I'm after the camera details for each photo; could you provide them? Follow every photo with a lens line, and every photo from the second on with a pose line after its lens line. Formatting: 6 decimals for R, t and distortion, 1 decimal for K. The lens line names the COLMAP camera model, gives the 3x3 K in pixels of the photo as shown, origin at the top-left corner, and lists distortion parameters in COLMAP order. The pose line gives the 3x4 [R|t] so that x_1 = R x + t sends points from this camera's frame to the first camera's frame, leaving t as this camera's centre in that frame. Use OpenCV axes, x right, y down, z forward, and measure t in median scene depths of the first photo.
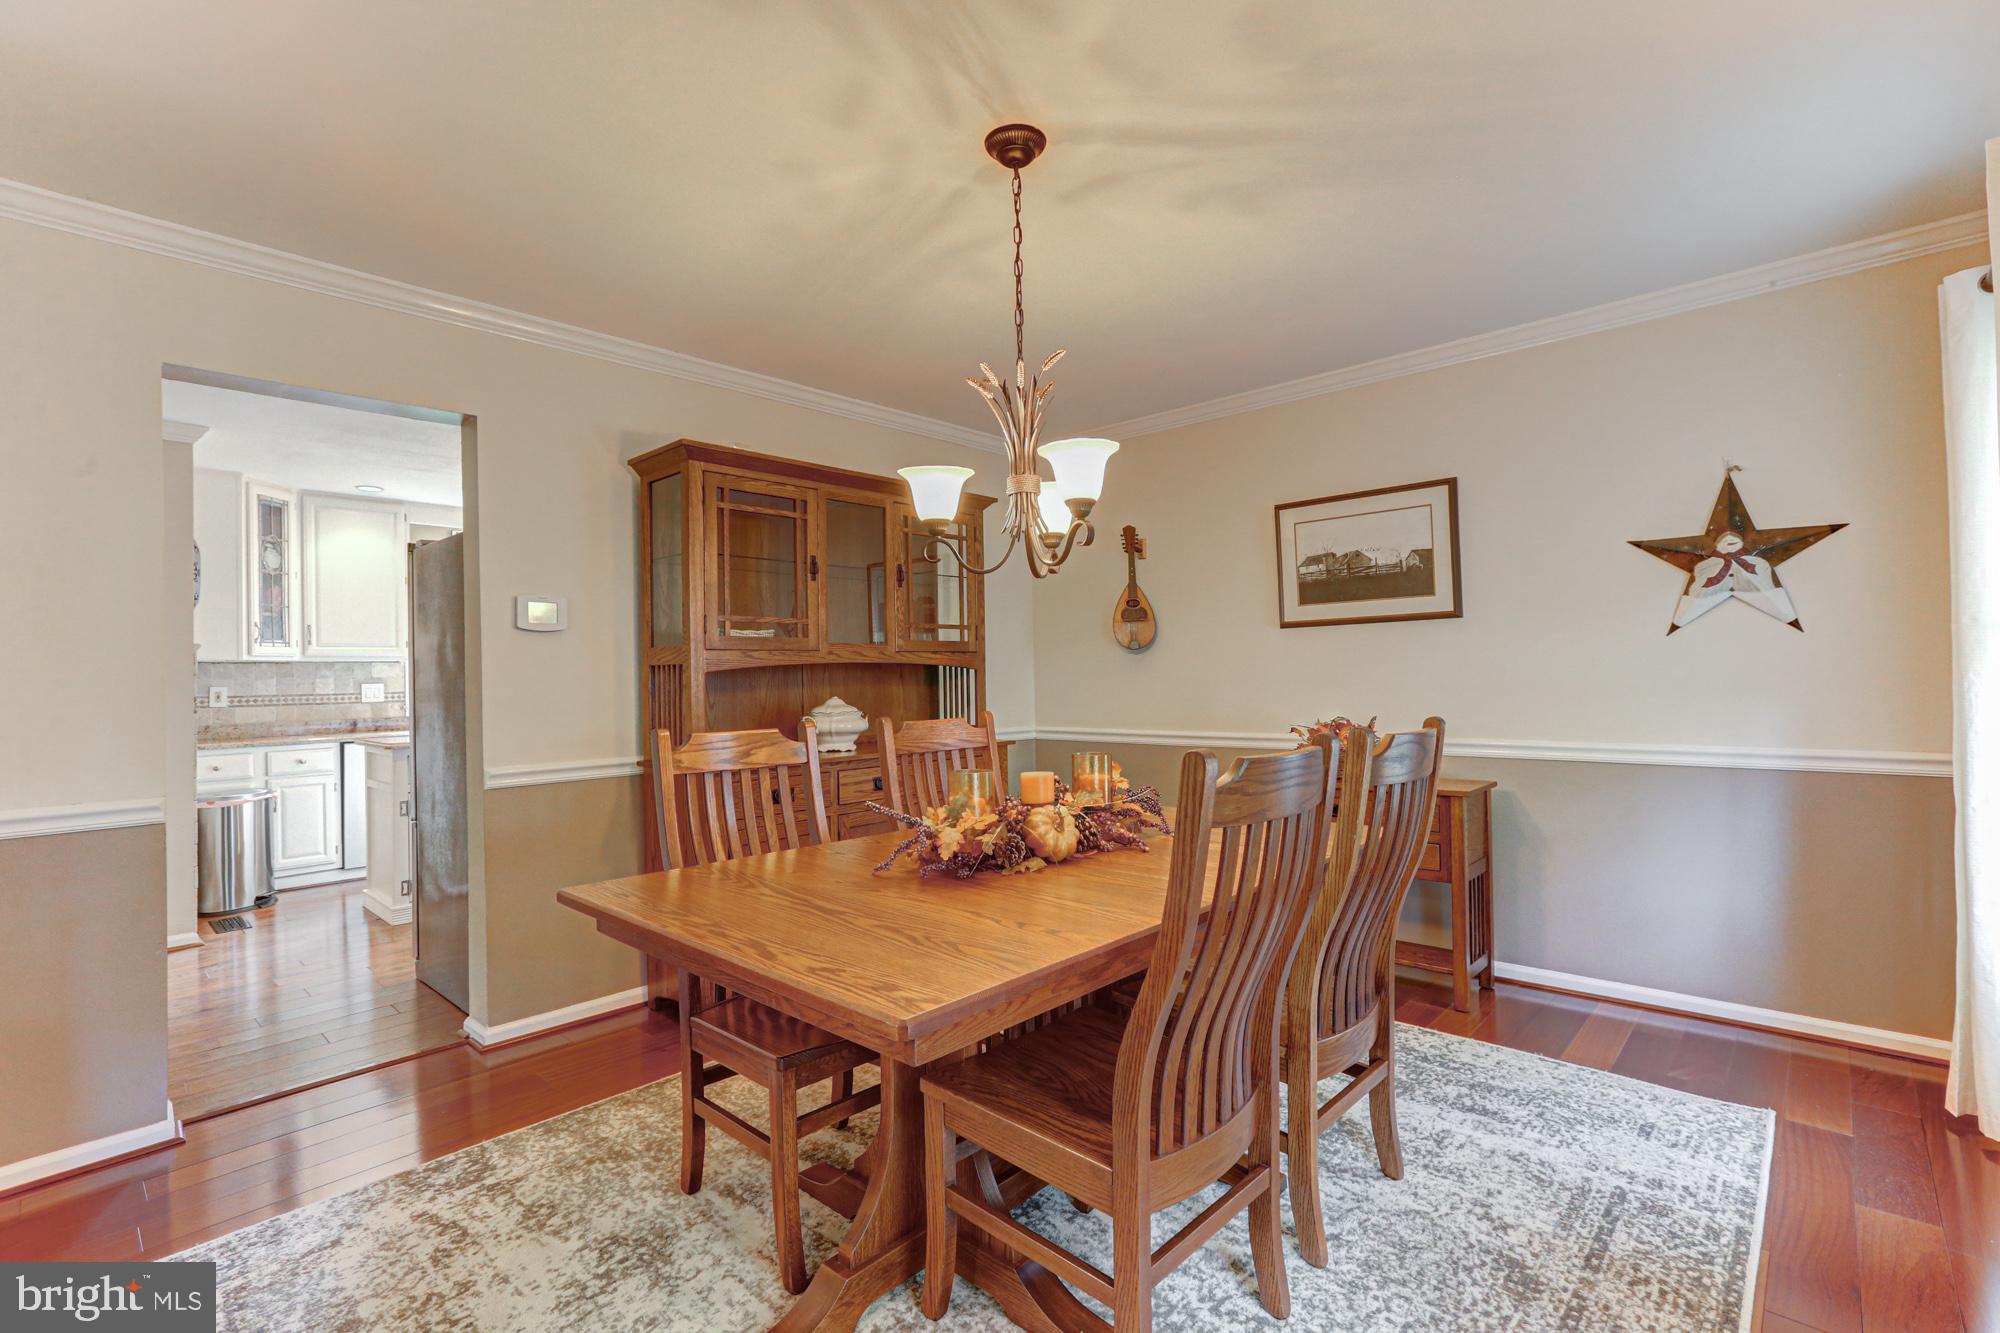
lens RADIAL K [[904.8, 0, 1000.0], [0, 904.8, 666.5], [0, 0, 1]] dist [-0.035676, 0.022704]
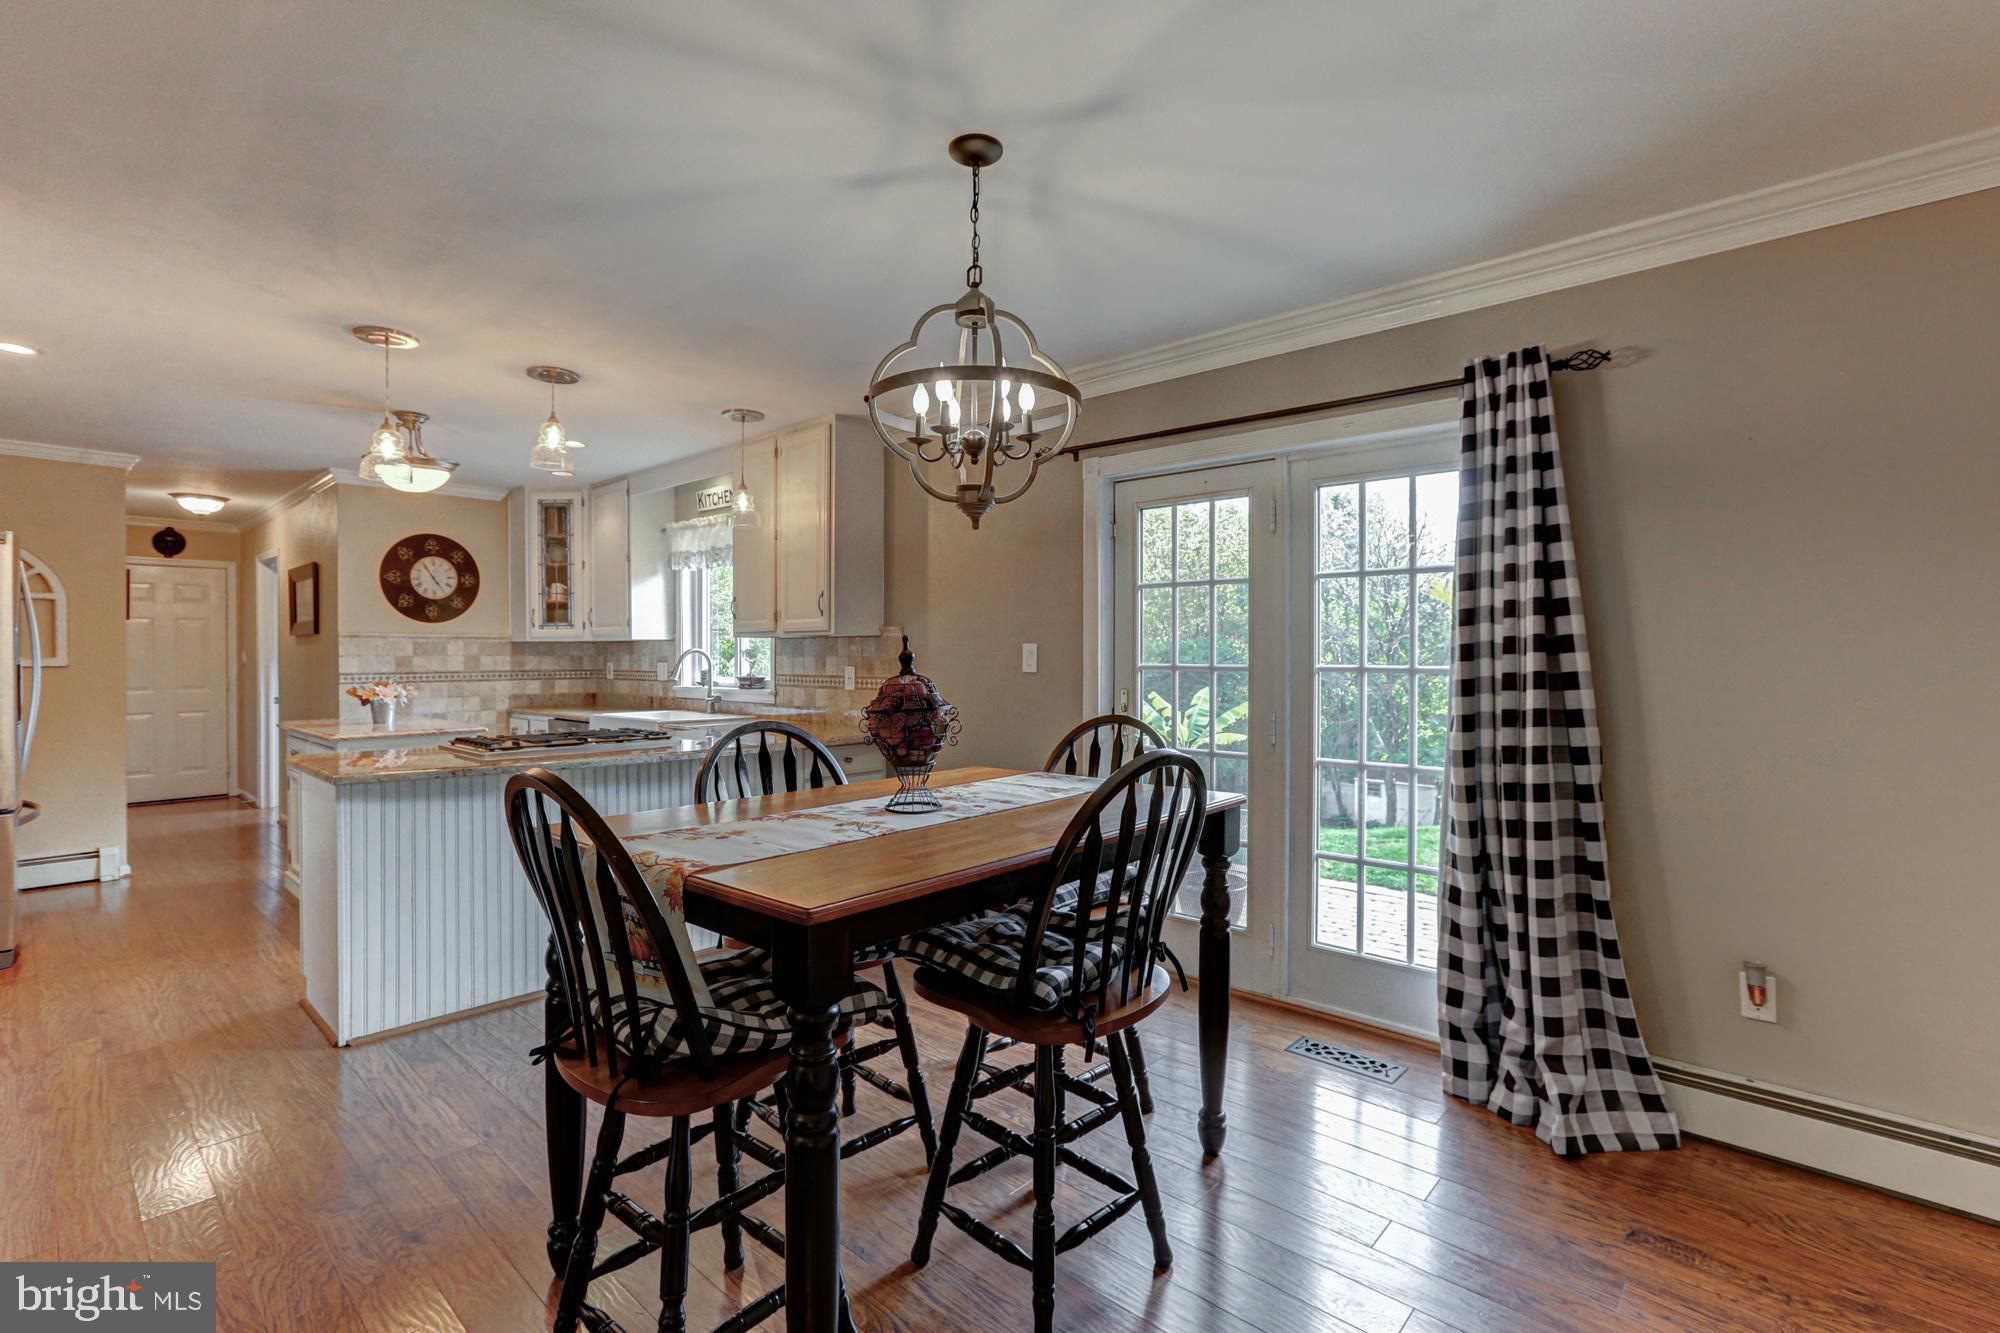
lens RADIAL K [[912.3, 0, 996.4], [0, 912.3, 656.5], [0, 0, 1]] dist [-0.019447, 0.016012]
pose [[0.009105, 0.017609, -0.999803, 0.350782], [0.010477, 0.999788, 0.017704, -0.001218], [0.999904, -0.010636, 0.008919, 1.491247]]
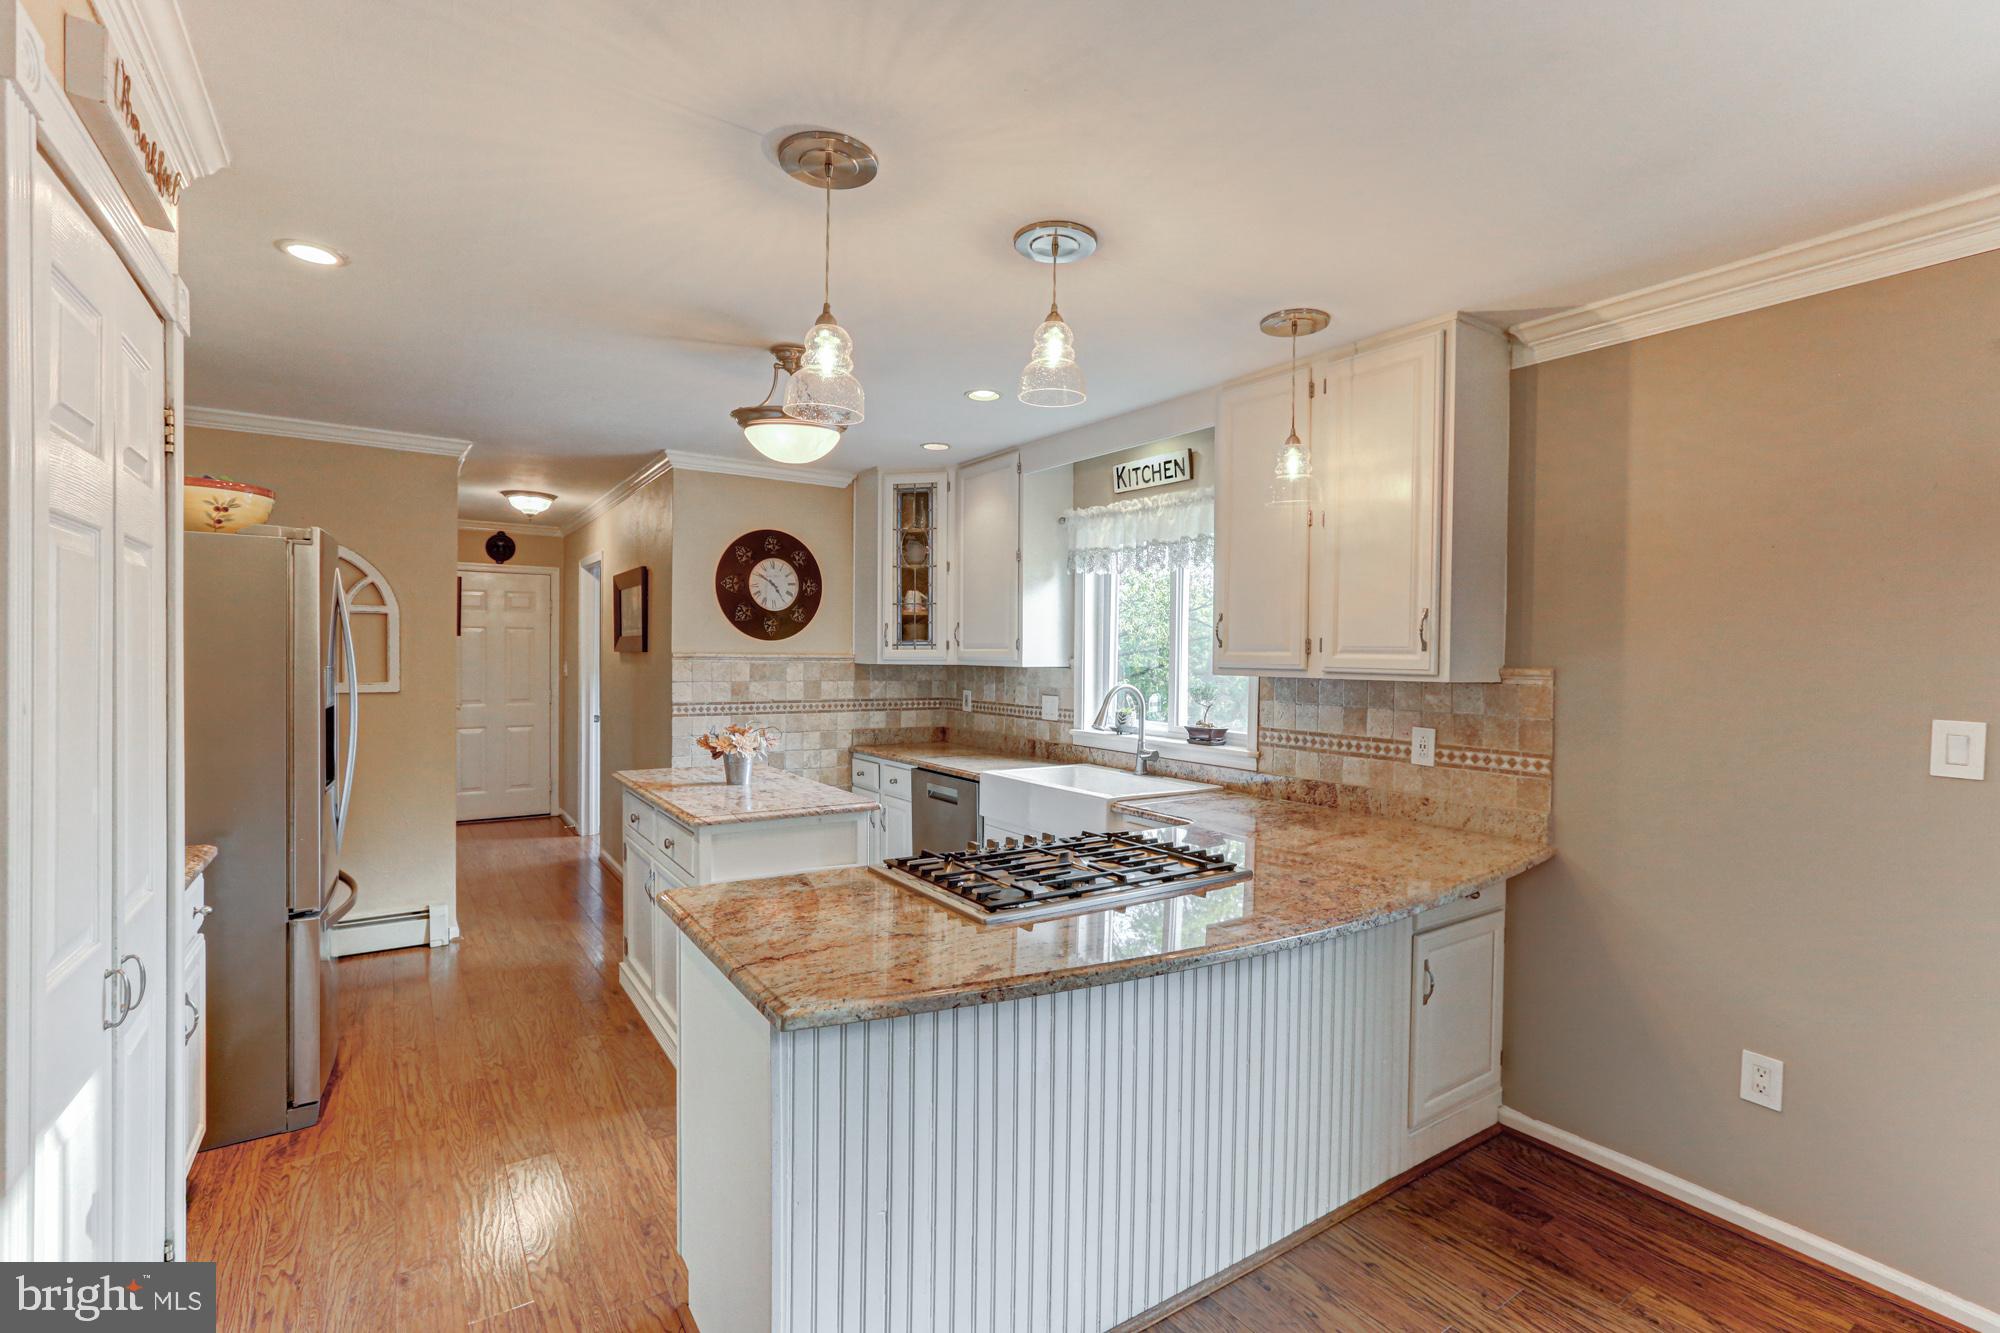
lens RADIAL K [[904.8, 0, 1000.0], [0, 904.8, 666.5], [0, 0, 1]] dist [-0.035676, 0.022704]
pose [[-0.220974, 0.026120, -0.974930, 0.056807], [-0.001262, 0.999633, 0.027068, -0.028150], [0.975279, 0.007212, -0.220859, 1.232180]]
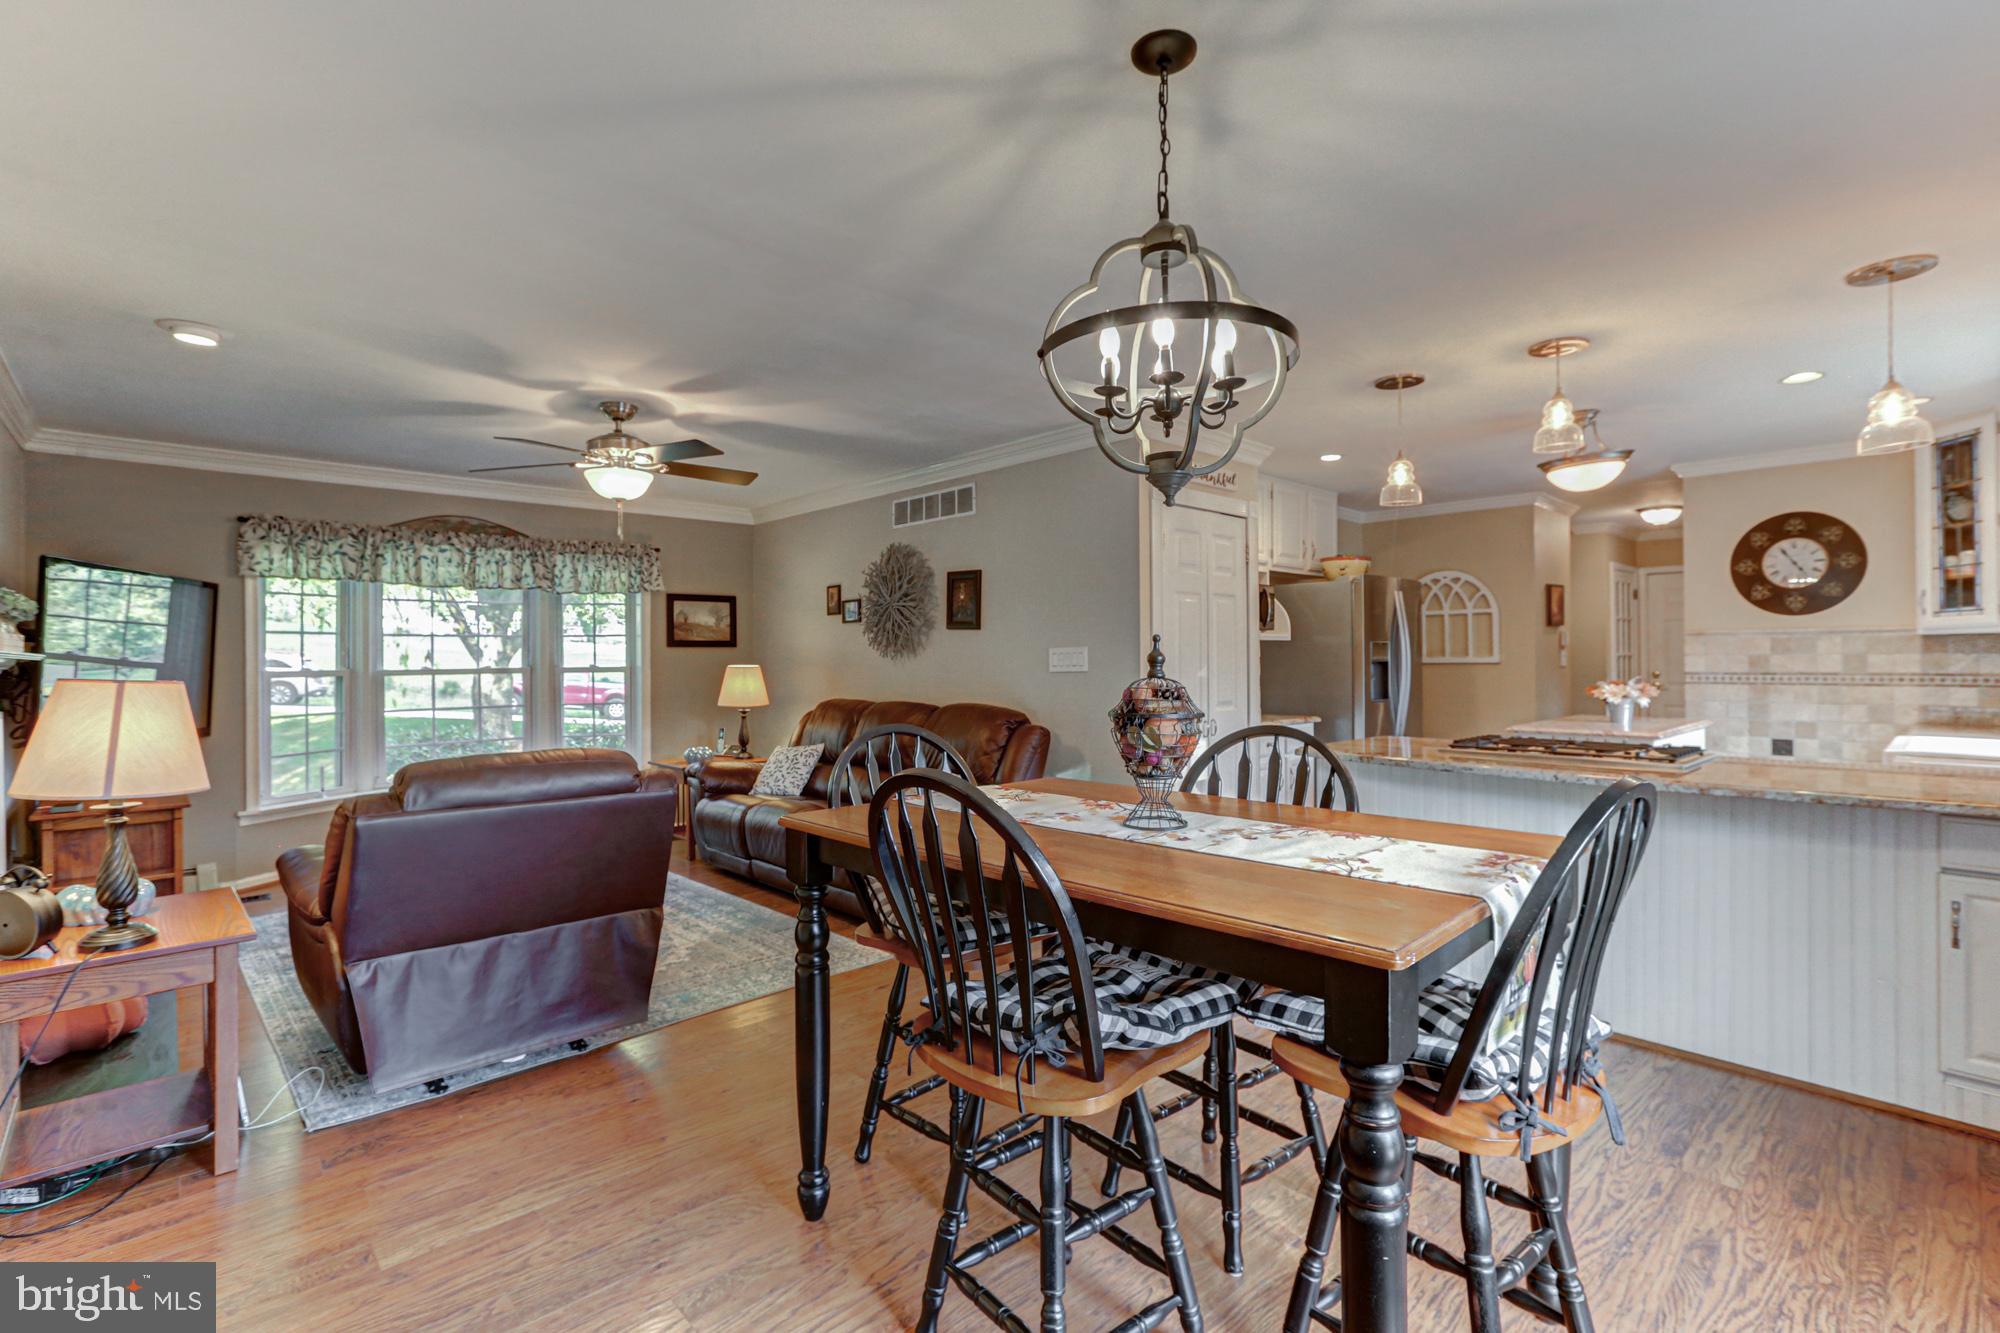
lens RADIAL K [[904.8, 0, 1000.0], [0, 904.8, 666.5], [0, 0, 1]] dist [-0.035676, 0.022704]
pose [[-0.997181, 0.019152, 0.072548, 0.005480], [0.019238, 0.999815, 0.000491, 0.006932], [-0.072525, 0.001886, -0.997365, 1.805241]]
